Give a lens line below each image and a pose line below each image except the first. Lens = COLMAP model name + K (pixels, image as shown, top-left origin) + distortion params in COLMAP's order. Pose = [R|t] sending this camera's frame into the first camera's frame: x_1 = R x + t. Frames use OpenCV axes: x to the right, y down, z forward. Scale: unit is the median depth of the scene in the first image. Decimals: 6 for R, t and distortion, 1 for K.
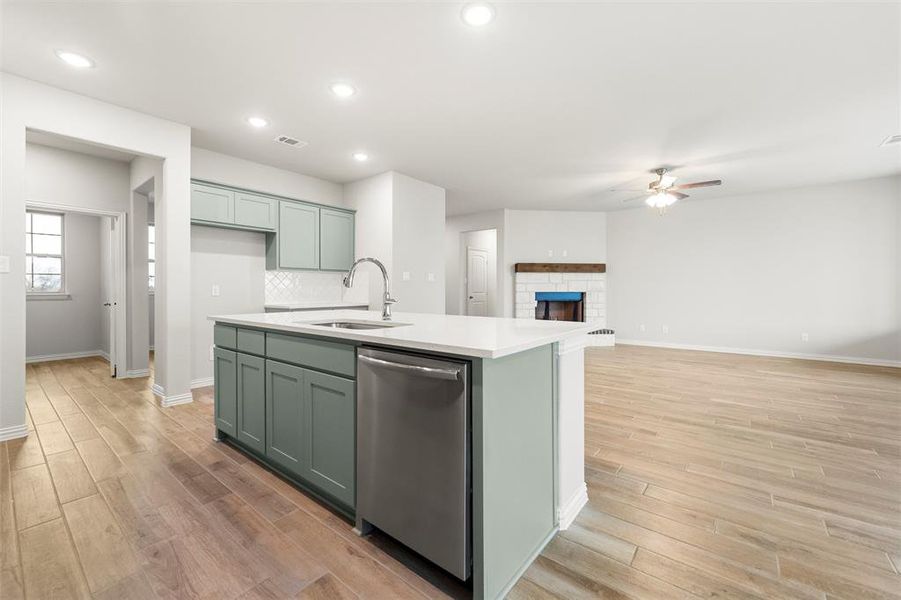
lens RADIAL K [[367.4, 0, 446.7], [0, 367.4, 288.4], [0, 0, 1]] dist [-0.000702, -0.000237]
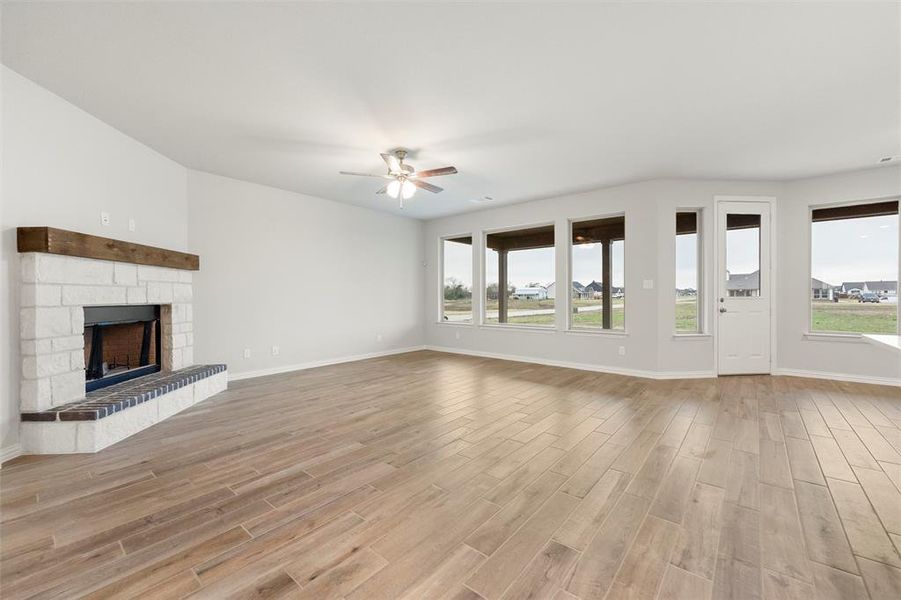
lens RADIAL K [[367.4, 0, 453.7], [0, 367.4, 297.5], [0, 0, 1]] dist [-0.000702, -0.000237]
pose [[0.005256, -0.003568, 0.999980, -0.163283], [0.002506, 0.999991, 0.003555, -0.000211], [-0.999983, 0.002487, 0.005265, 0.589308]]
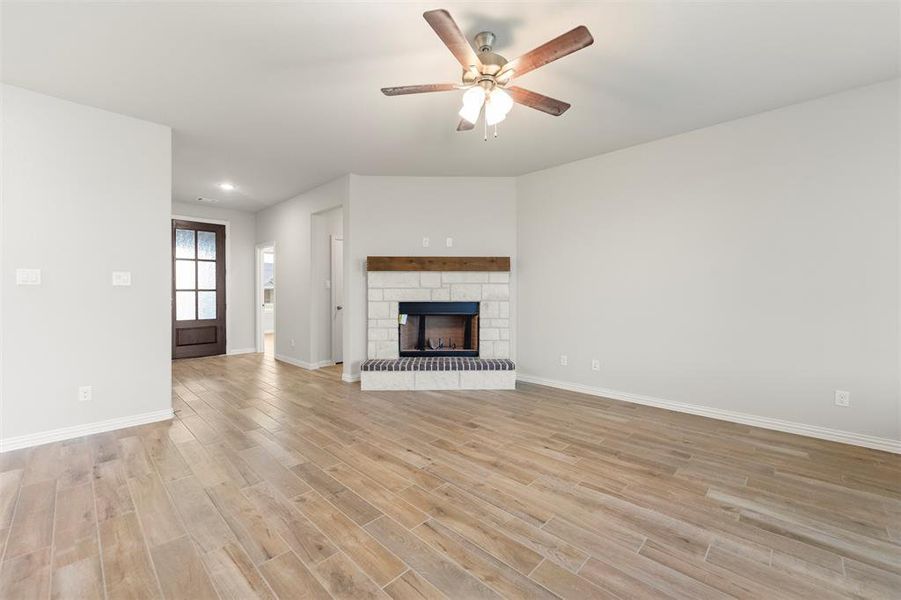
lens RADIAL K [[367.4, 0, 447.3], [0, 367.4, 294.1], [0, 0, 1]] dist [-0.000702, -0.000237]
pose [[0.995821, -0.000899, -0.091324, 0.387447], [0.001358, 0.999987, 0.004968, -0.006520], [0.091318, -0.005071, 0.995809, 0.363227]]
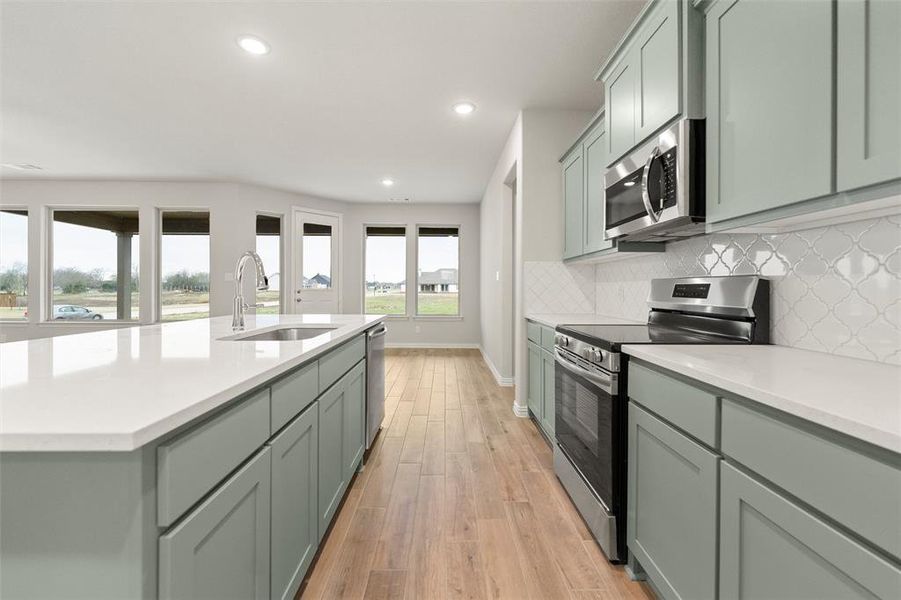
lens RADIAL K [[367.4, 0, 450.6], [0, 367.4, 291.8], [0, 0, 1]] dist [-0.000702, -0.000237]
pose [[-0.646647, -0.009293, 0.762733, -0.347356], [-0.005031, 0.999956, 0.007918, -0.000293], [-0.762773, 0.001283, -0.646665, 0.367086]]
